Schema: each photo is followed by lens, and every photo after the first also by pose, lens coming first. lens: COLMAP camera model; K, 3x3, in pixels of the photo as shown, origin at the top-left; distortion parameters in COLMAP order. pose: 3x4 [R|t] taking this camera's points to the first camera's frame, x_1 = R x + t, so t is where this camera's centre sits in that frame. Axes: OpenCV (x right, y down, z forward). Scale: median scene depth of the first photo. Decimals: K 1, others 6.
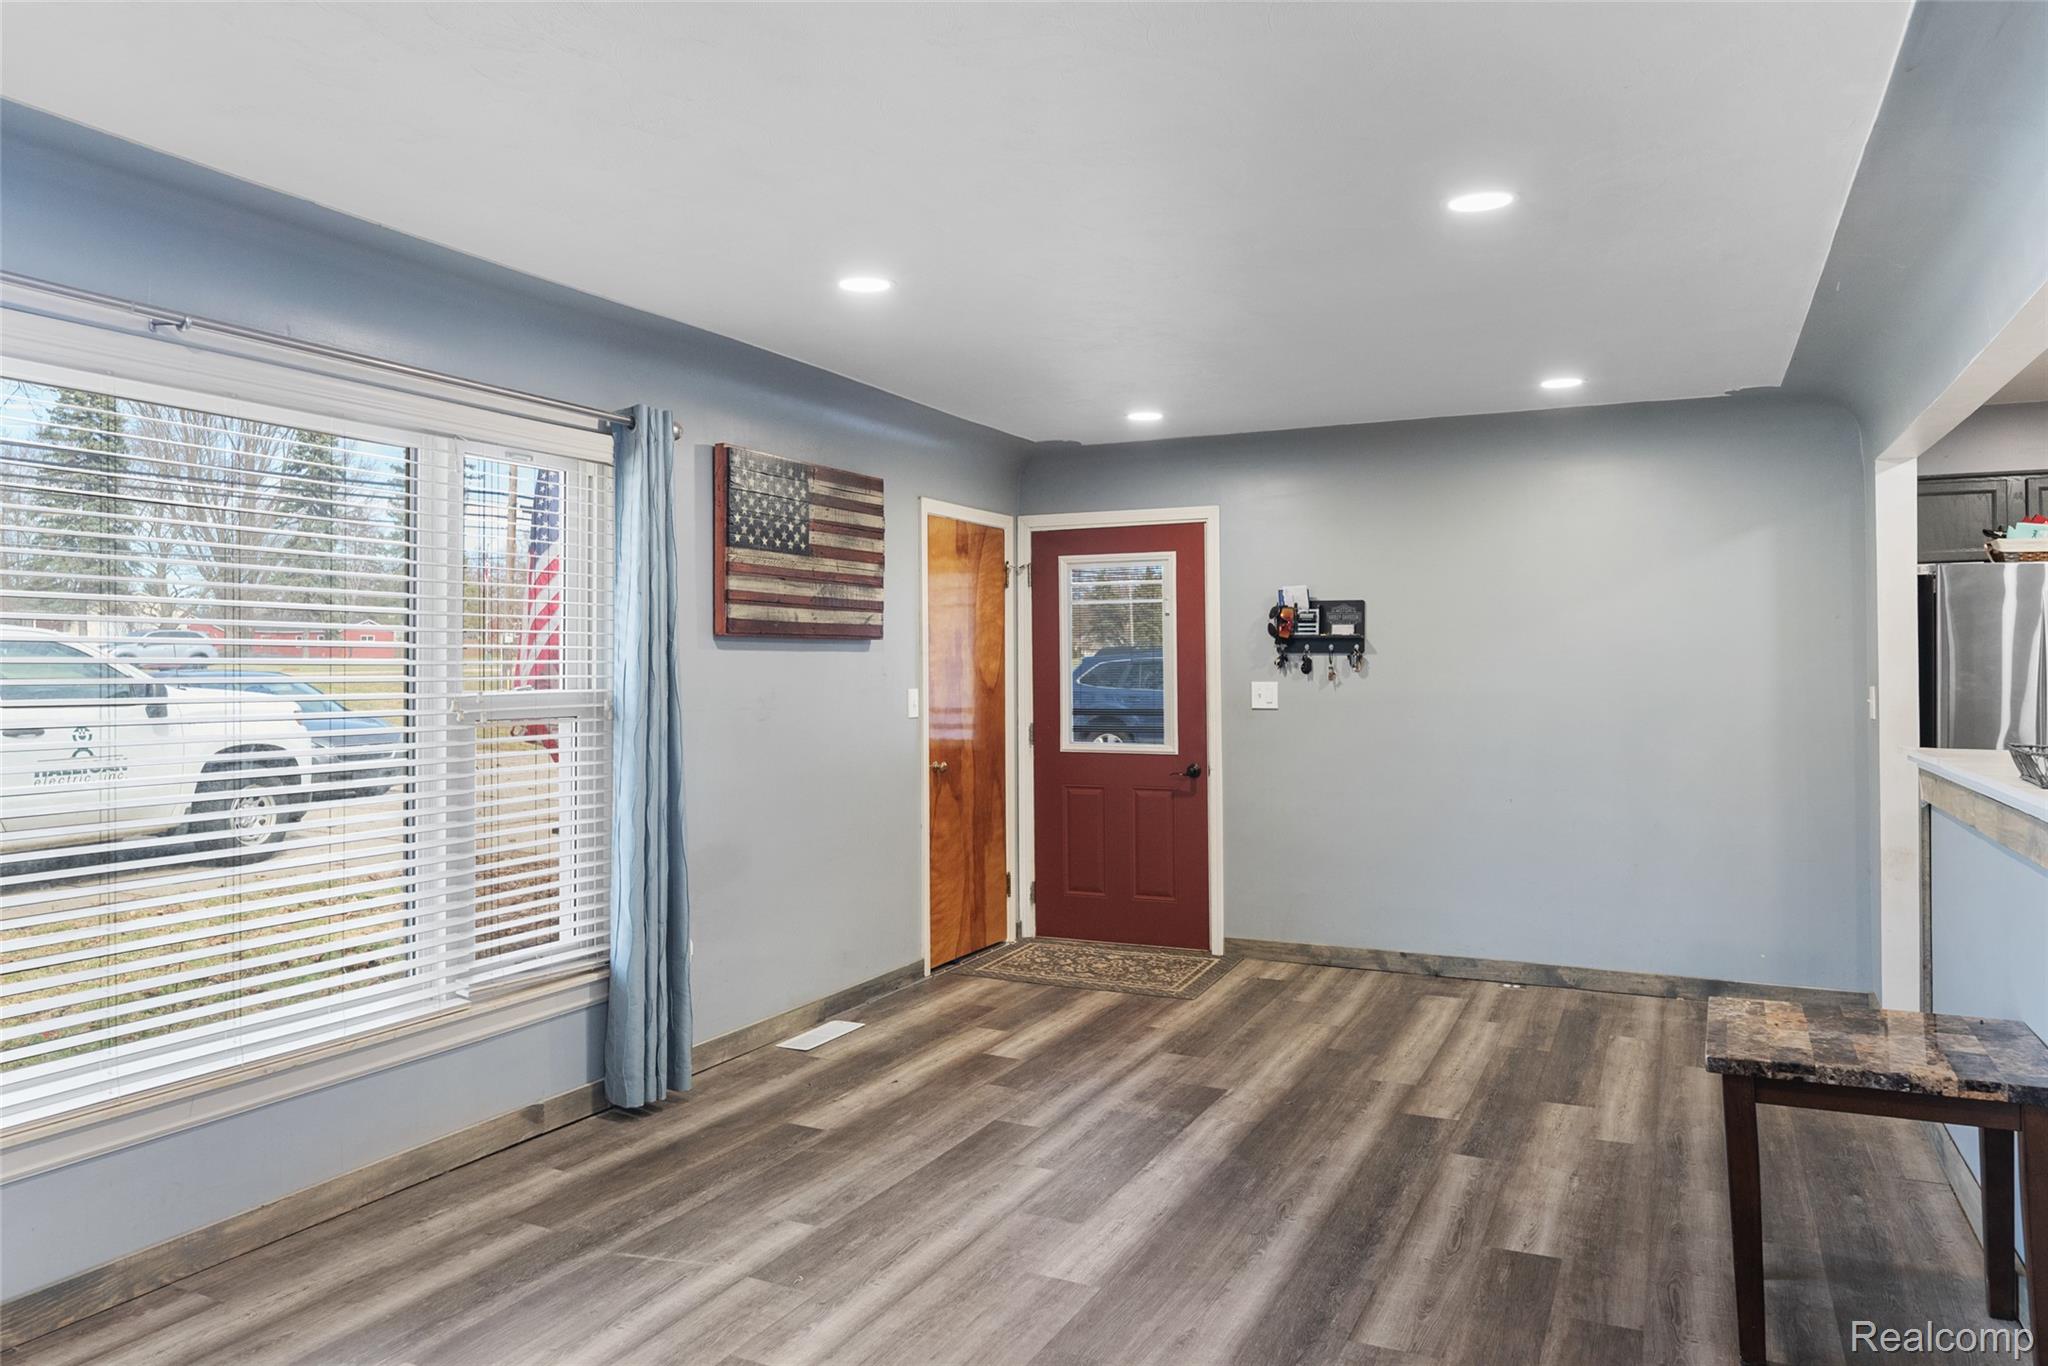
lens RADIAL K [[1366.6, 0, 1020.8], [0, 1366.6, 685.1], [0, 0, 1]] dist [0.003734, 0.001633]
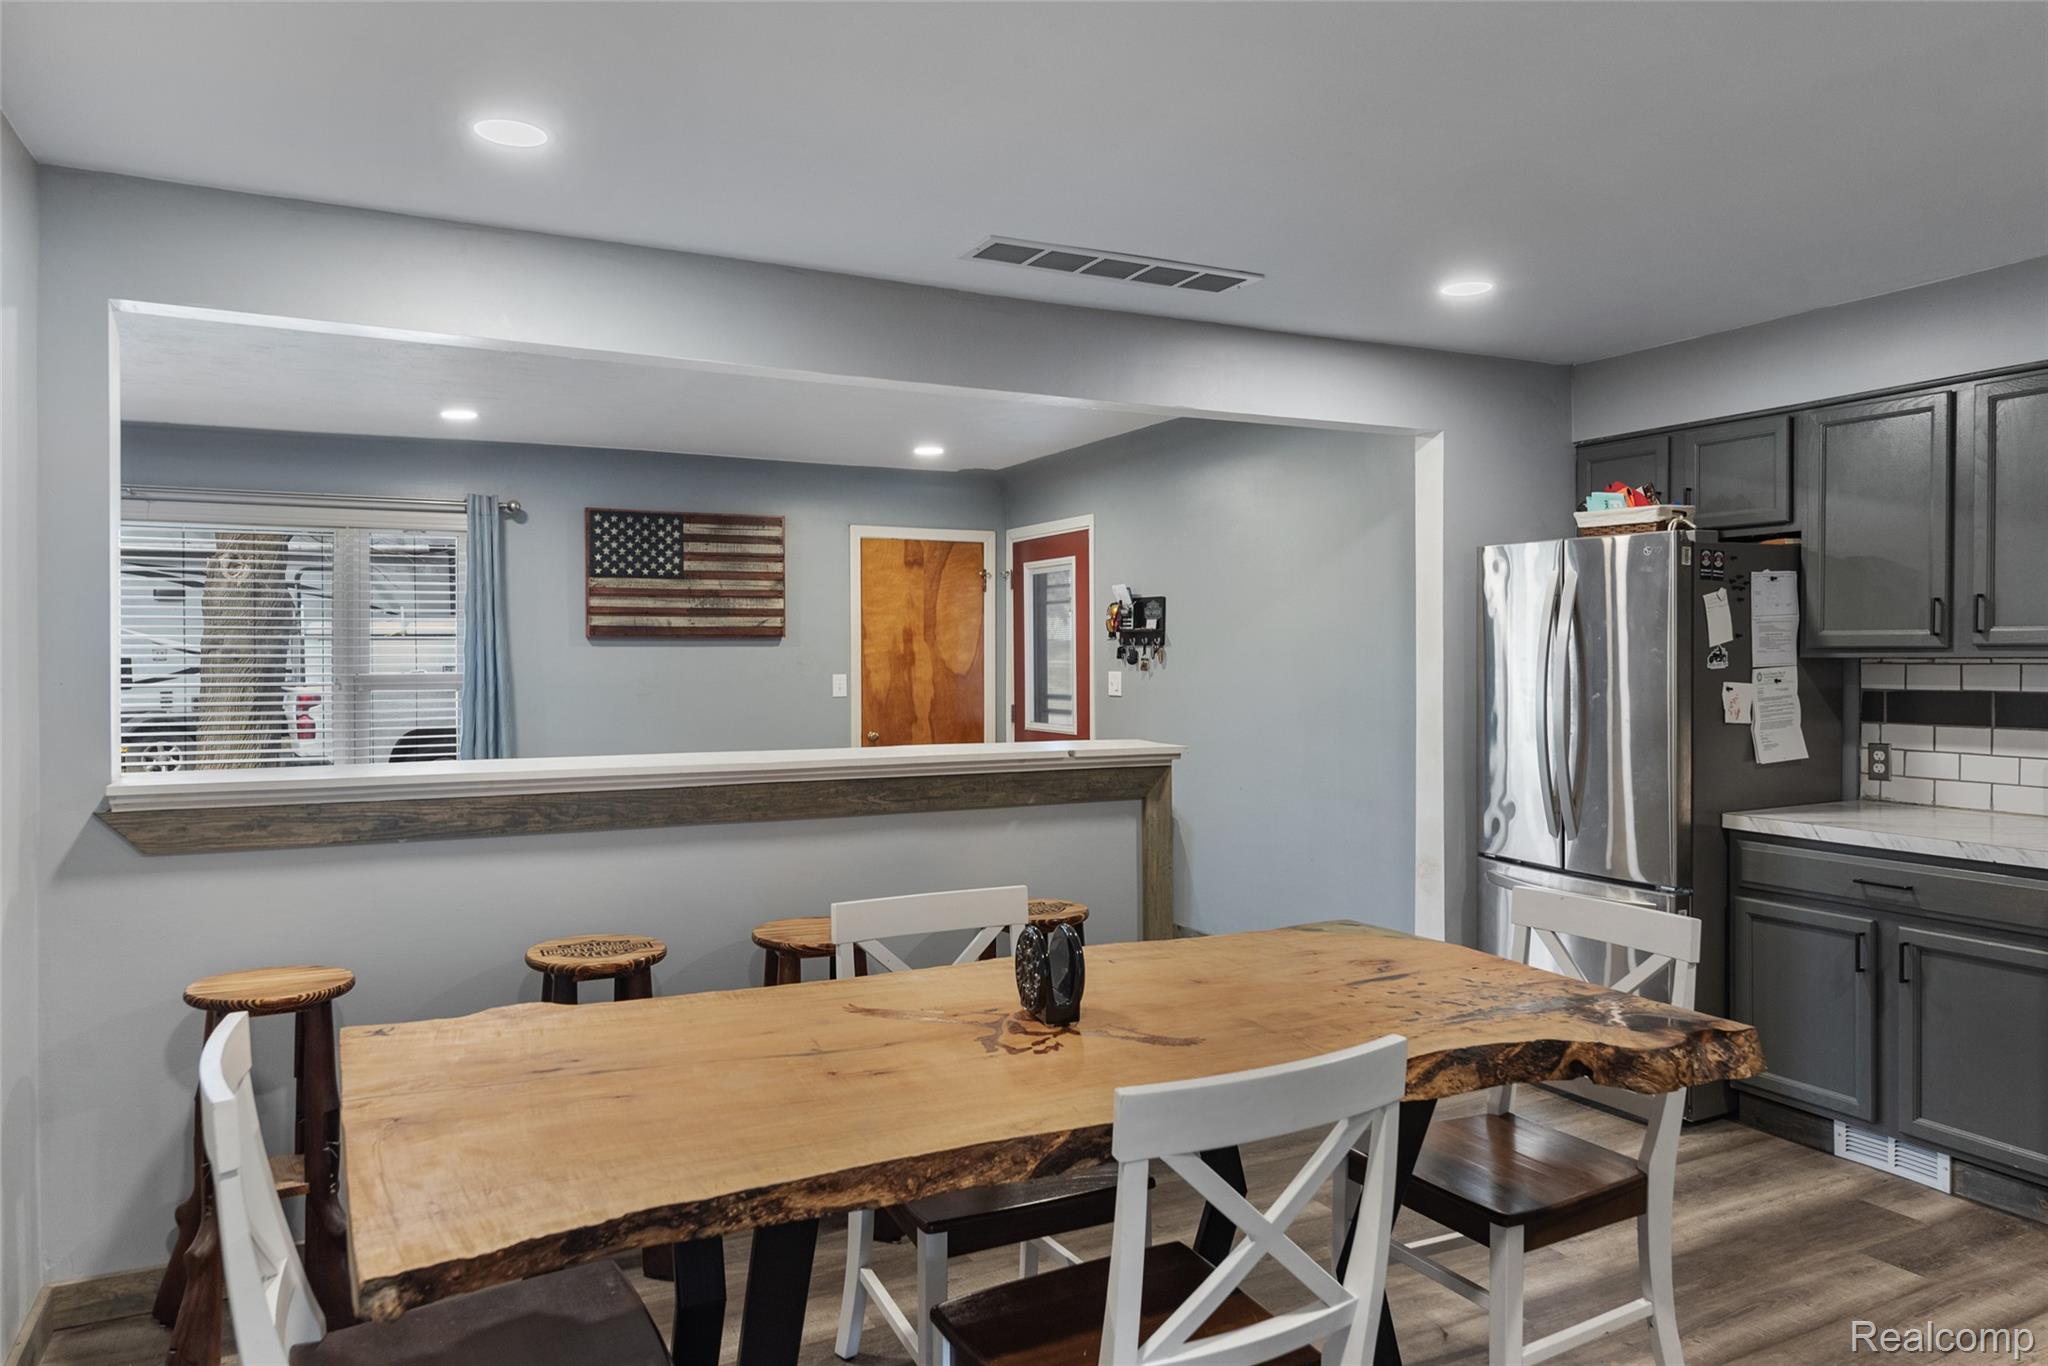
lens RADIAL K [[1366.6, 0, 1023.6], [0, 1366.6, 672.0], [0, 0, 1]] dist [0.003734, 0.001633]
pose [[0.807637, 0.006491, -0.589645, 0.882648], [-0.007396, 0.999972, 0.000877, -0.002611], [0.589634, 0.003653, 0.807662, 0.068097]]
